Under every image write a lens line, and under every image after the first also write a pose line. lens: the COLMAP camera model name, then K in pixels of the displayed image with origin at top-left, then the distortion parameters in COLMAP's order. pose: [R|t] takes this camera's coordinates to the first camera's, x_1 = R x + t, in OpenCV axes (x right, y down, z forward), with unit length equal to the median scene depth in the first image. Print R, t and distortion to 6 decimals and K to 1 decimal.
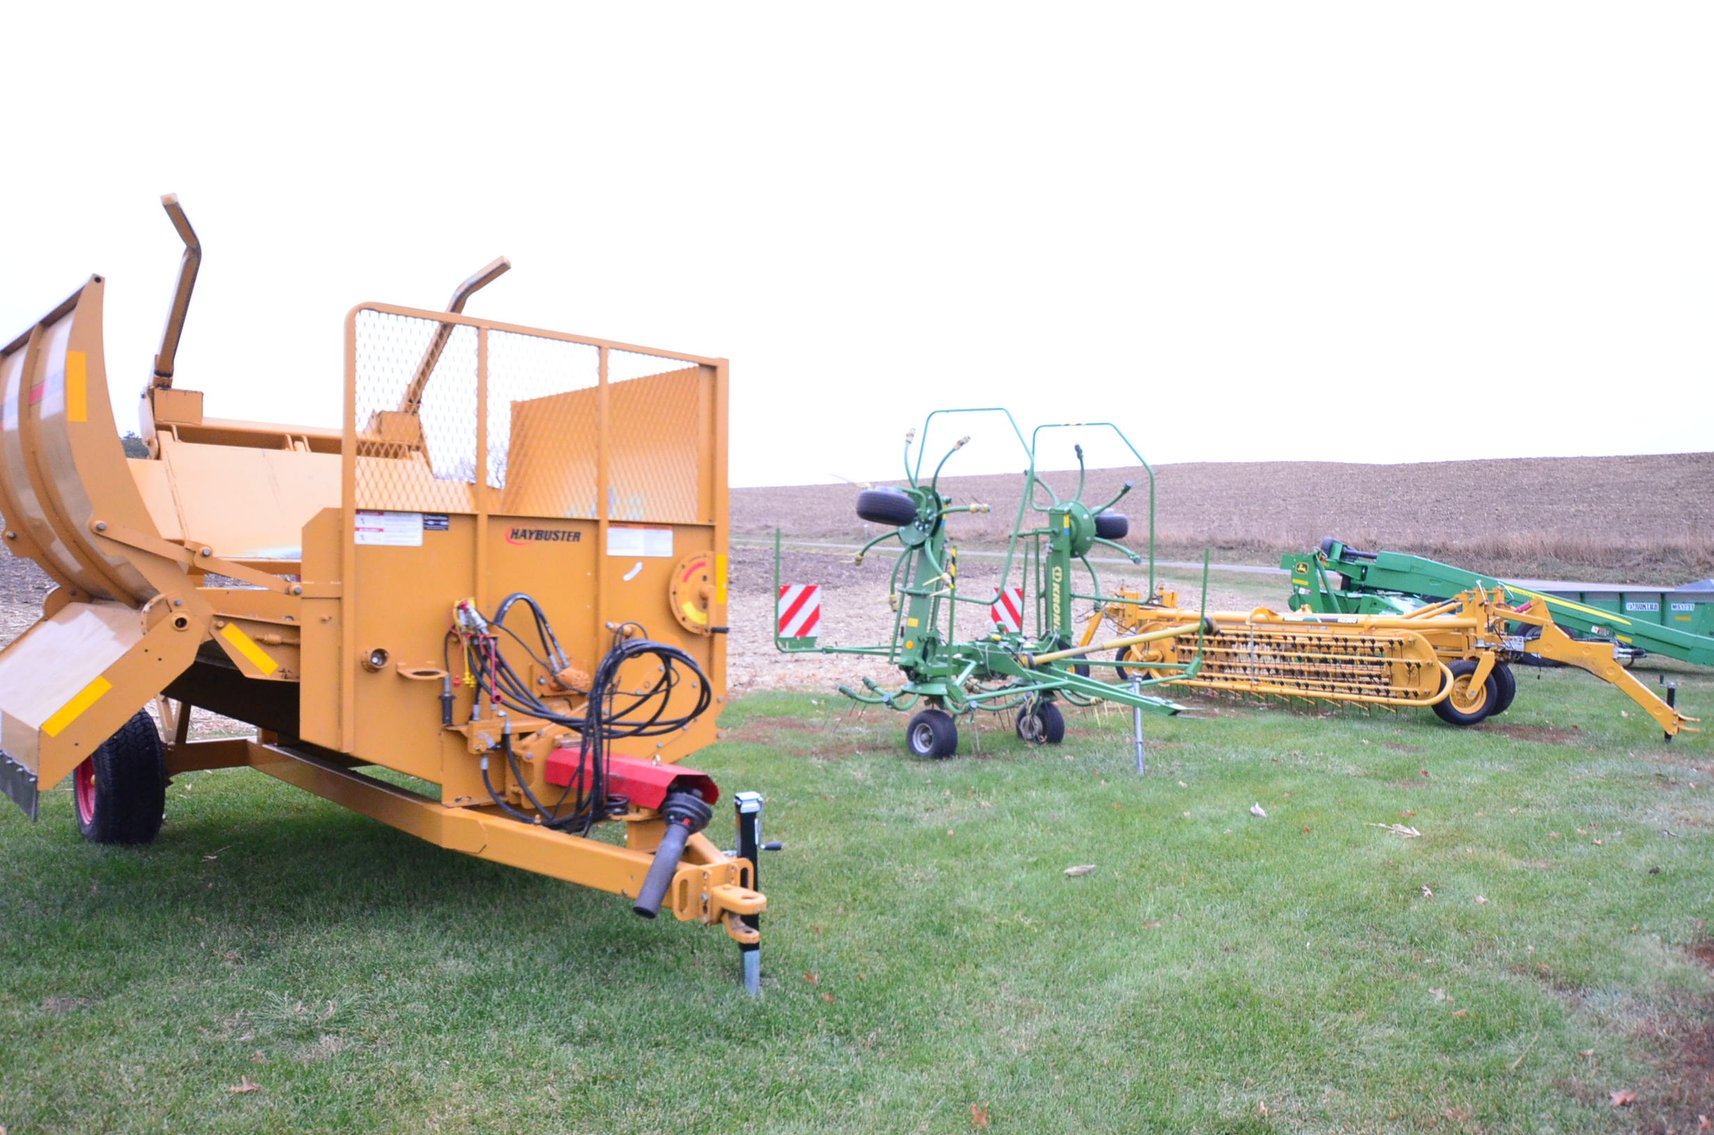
lens RADIAL K [[1166.9, 0, 887.8], [0, 1166.9, 599.1], [0, 0, 1]] dist [0.037141, -0.042067]
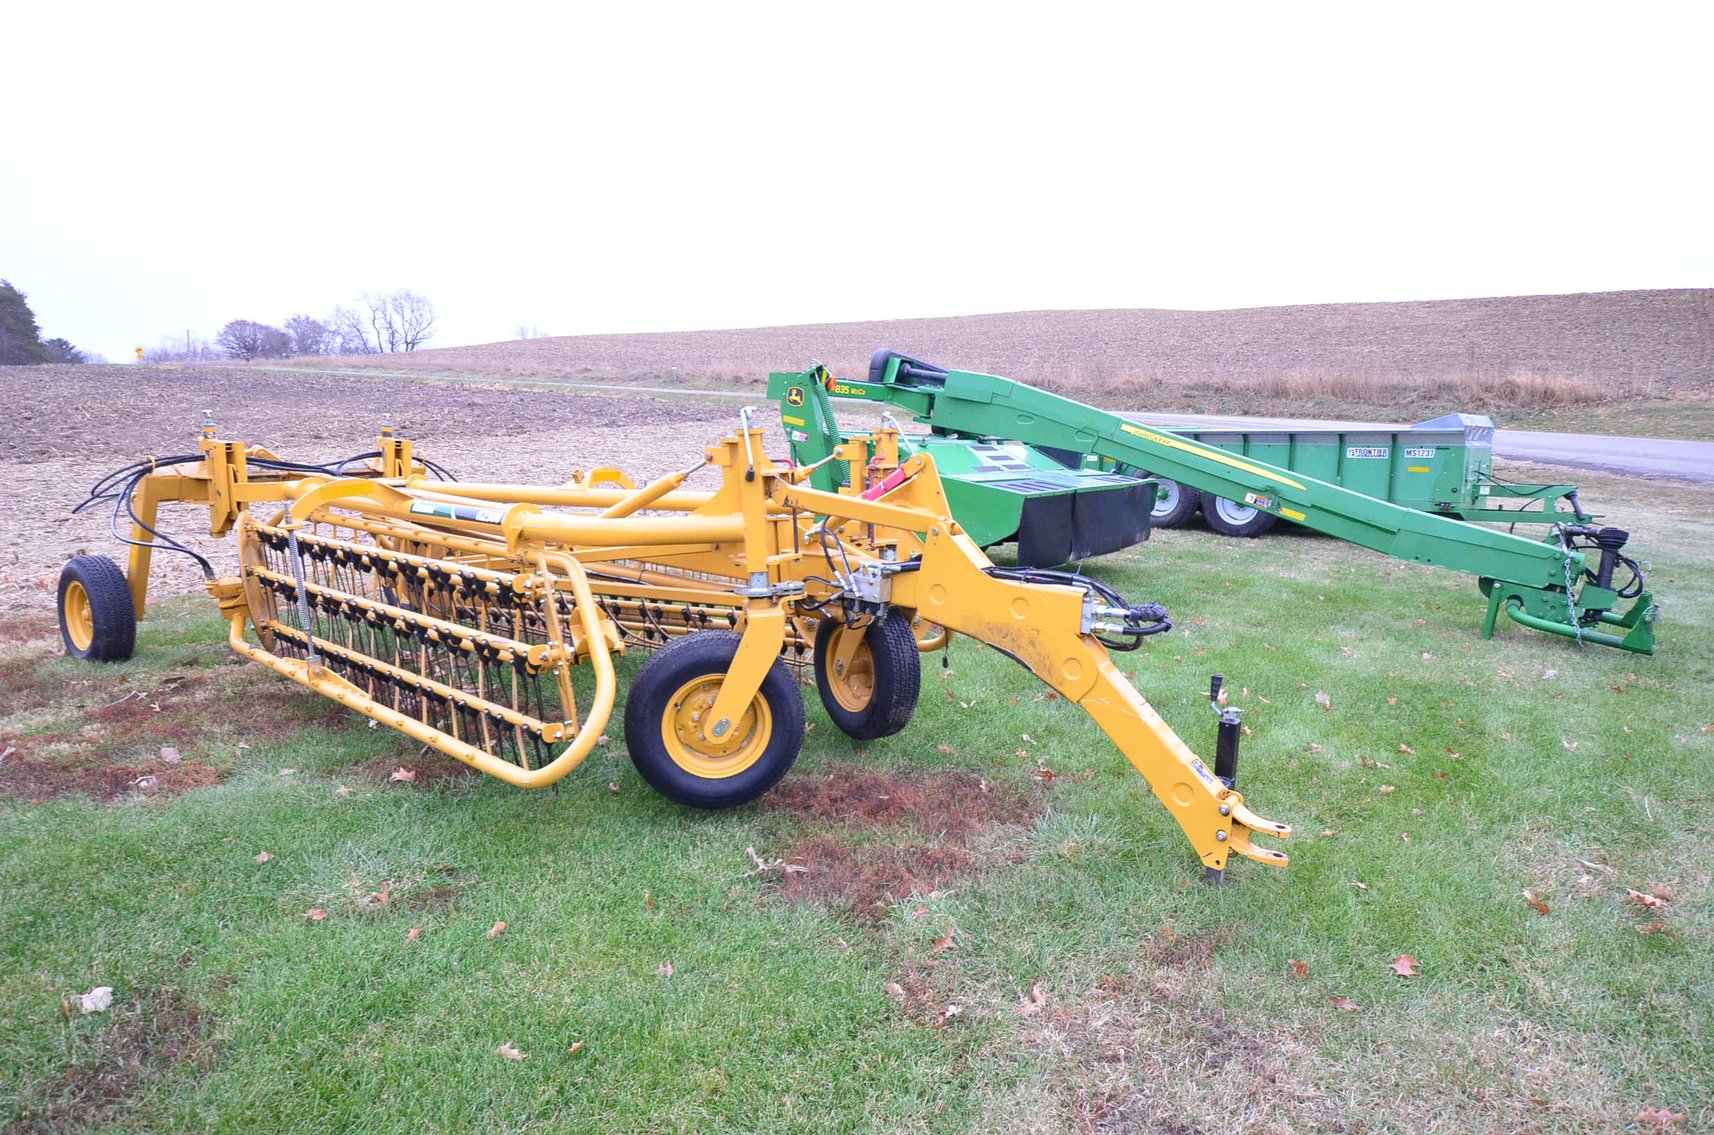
lens RADIAL K [[1043.3, 0, 882.5], [0, 1043.3, 592.9], [0, 0, 1]] dist [0.017632, -0.021339]
pose [[0.996177, -0.020800, 0.084847, 0.516497], [0.008481, 0.989680, 0.143044, -0.005195], [-0.086947, -0.141778, 0.986073, 0.683366]]
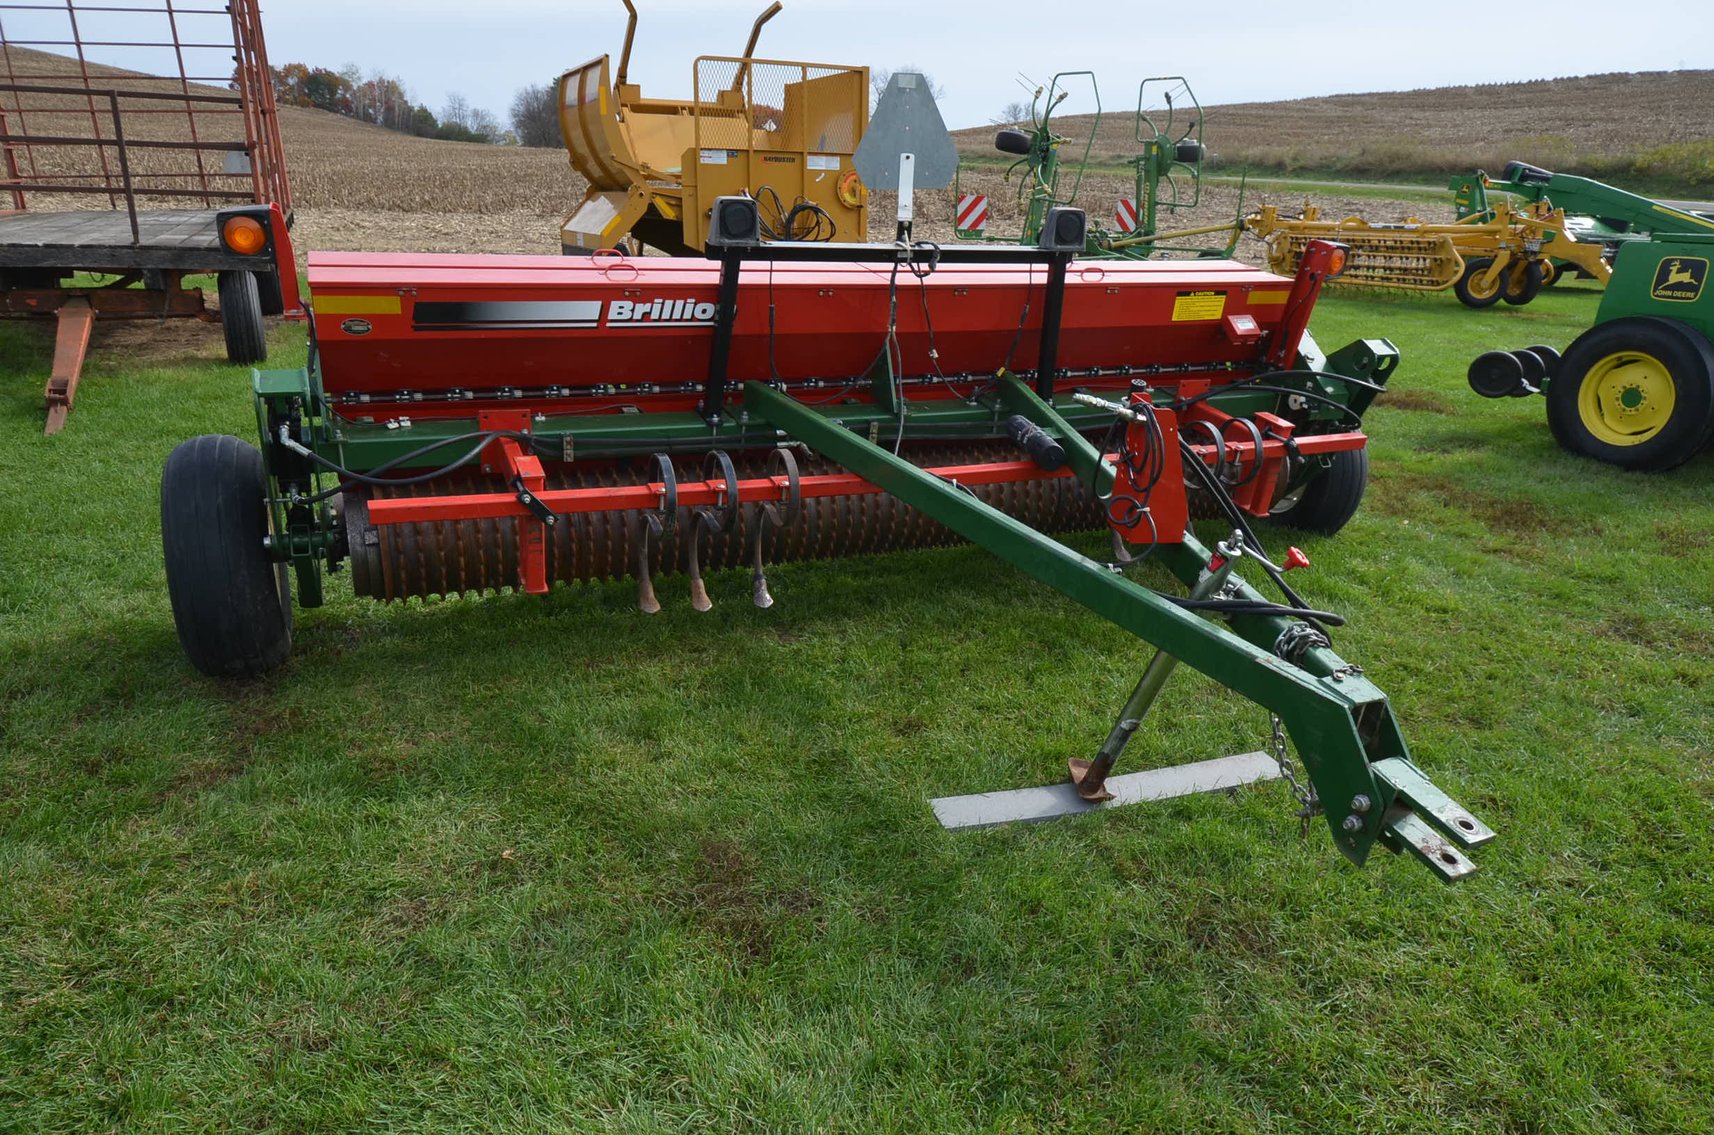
lens RADIAL K [[1166.9, 0, 887.8], [0, 1166.9, 599.1], [0, 0, 1]] dist [0.037141, -0.042067]
pose [[0.948370, 0.104312, -0.299523, 0.288112], [-0.012006, 0.955499, 0.294750, 0.037223], [0.316940, -0.275936, 0.907419, -0.522328]]
